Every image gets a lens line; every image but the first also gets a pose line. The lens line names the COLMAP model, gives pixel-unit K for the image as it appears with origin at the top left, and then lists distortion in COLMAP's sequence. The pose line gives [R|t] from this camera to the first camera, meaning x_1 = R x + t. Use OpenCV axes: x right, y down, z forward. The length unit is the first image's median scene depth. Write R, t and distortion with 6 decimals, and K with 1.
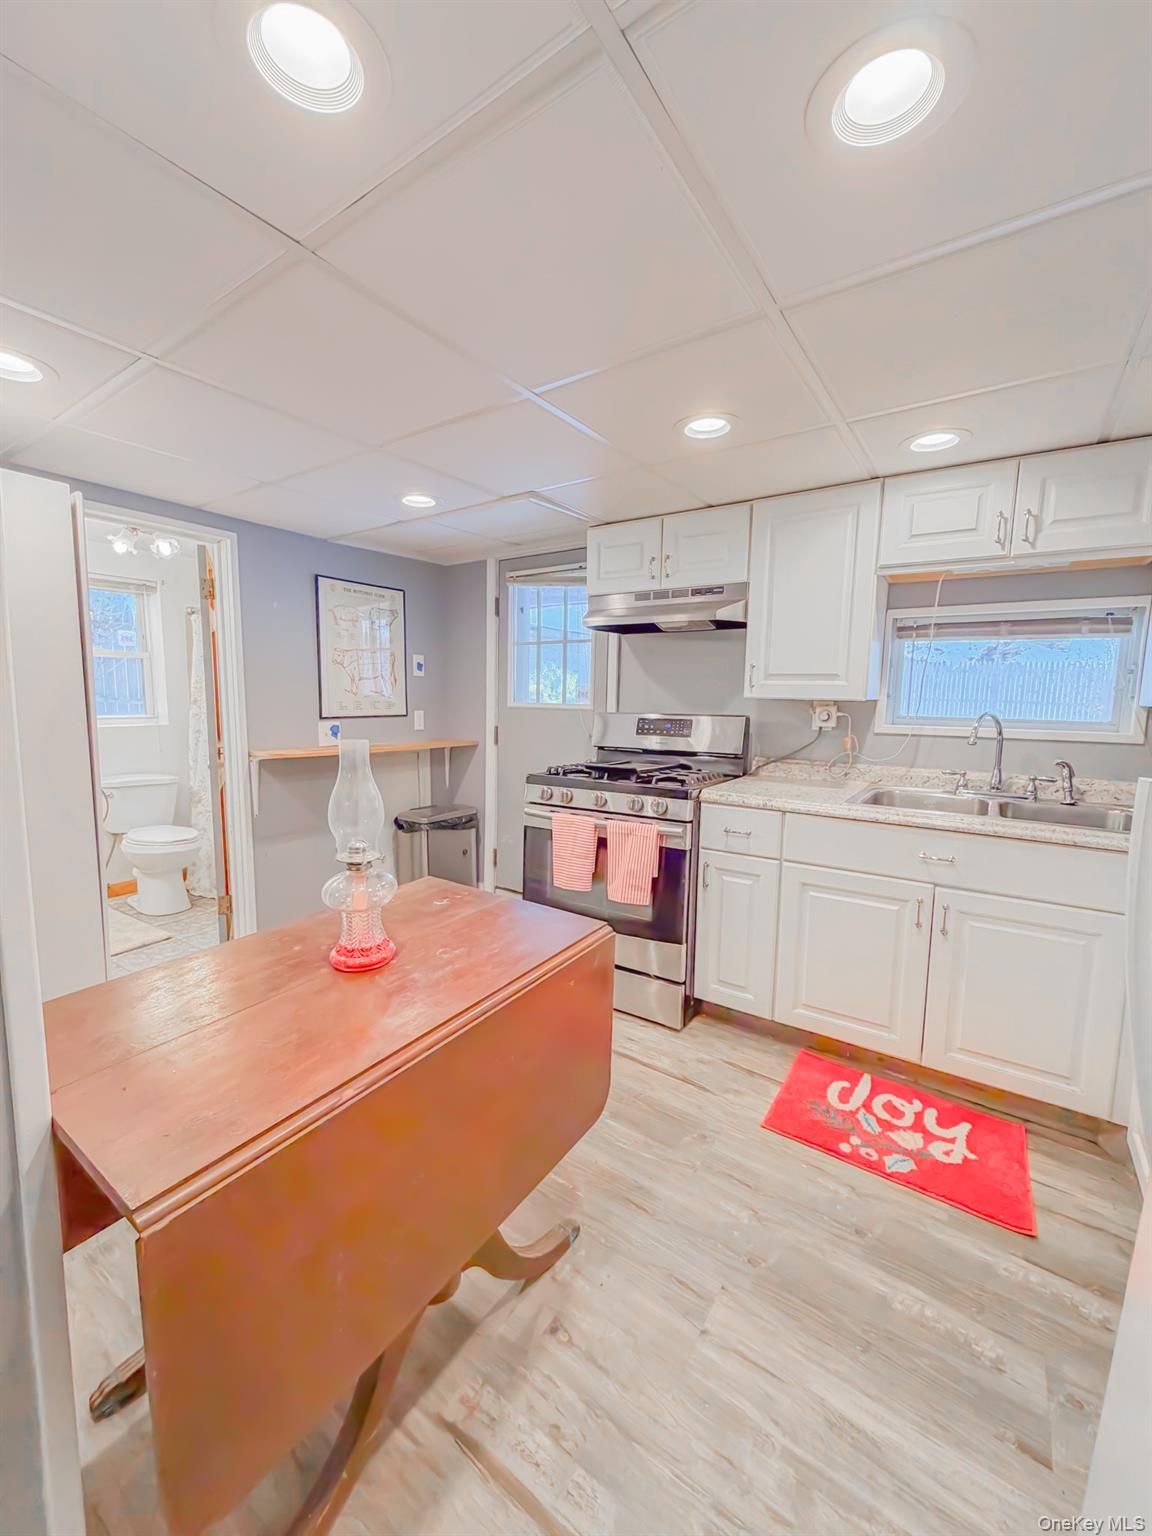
lens RADIAL K [[608.2, 0, 573.9], [0, 608.2, 765.2], [0, 0, 1]] dist [0.001371, 0.000039]
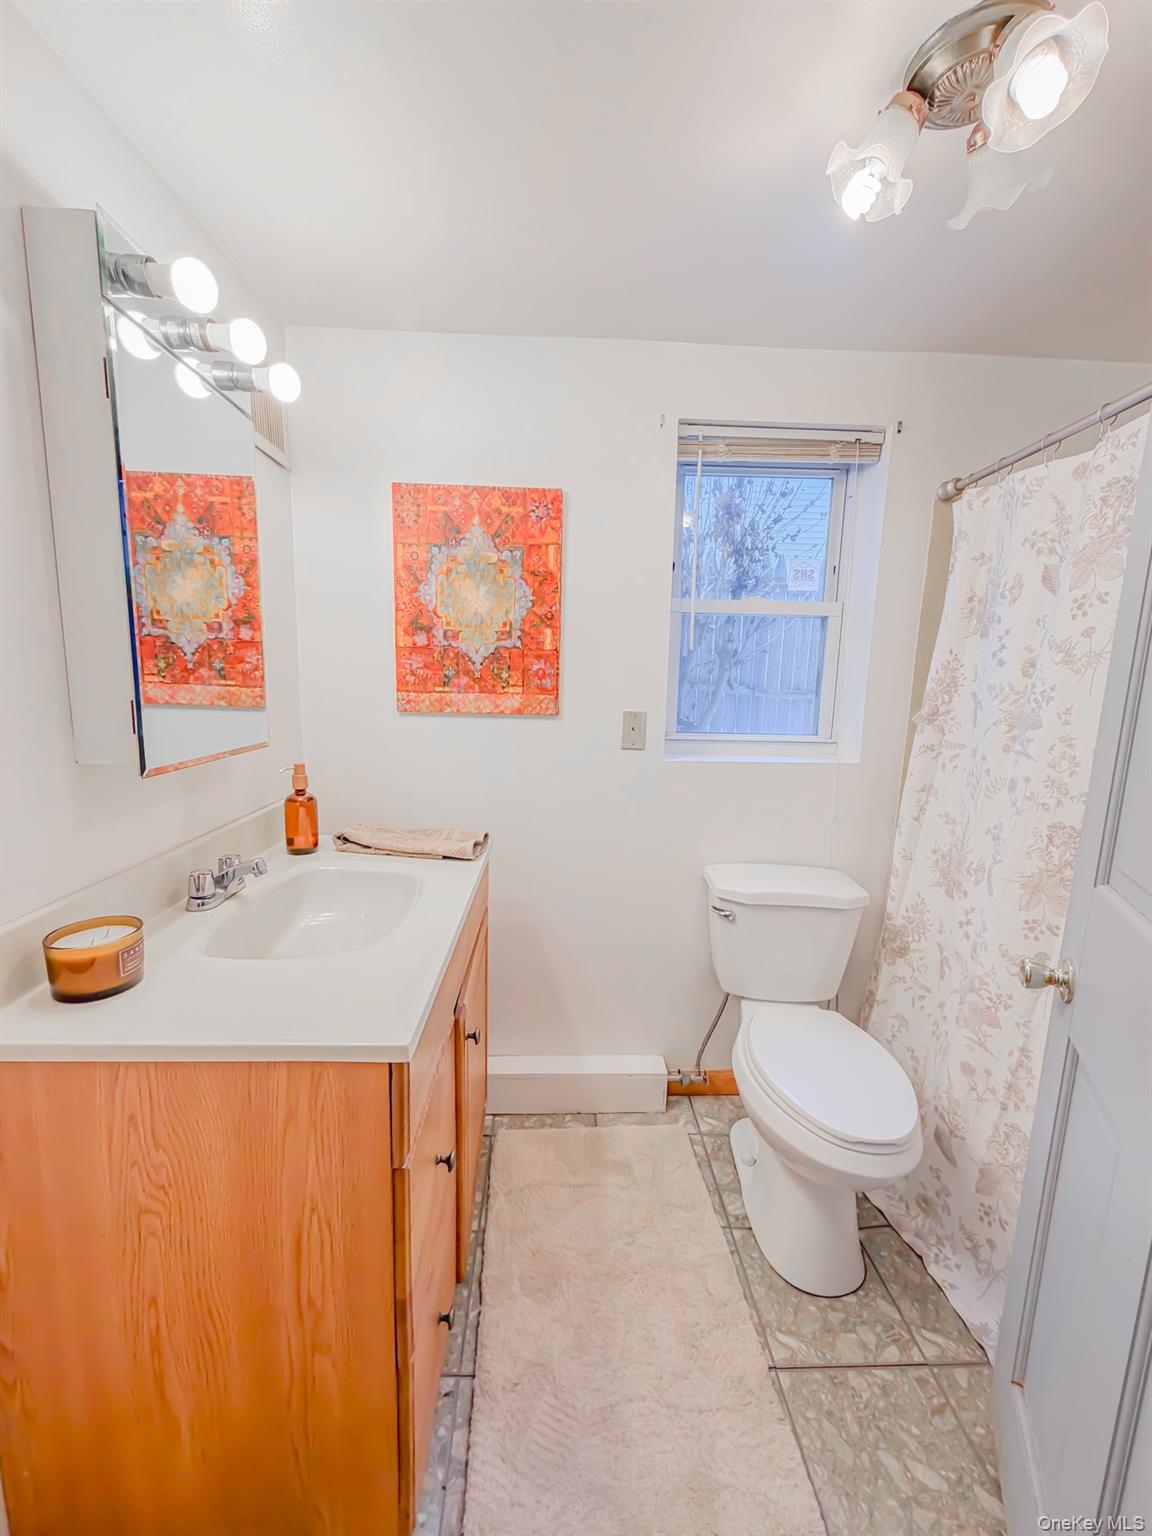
lens RADIAL K [[608.2, 0, 576.0], [0, 608.2, 766.7], [0, 0, 1]] dist [0.001371, 0.000039]
pose [[0.588323, 0.131941, -0.797789, -0.796330], [-0.117159, 0.990096, 0.077347, -0.139350], [0.800094, 0.047963, 0.597955, 1.038624]]
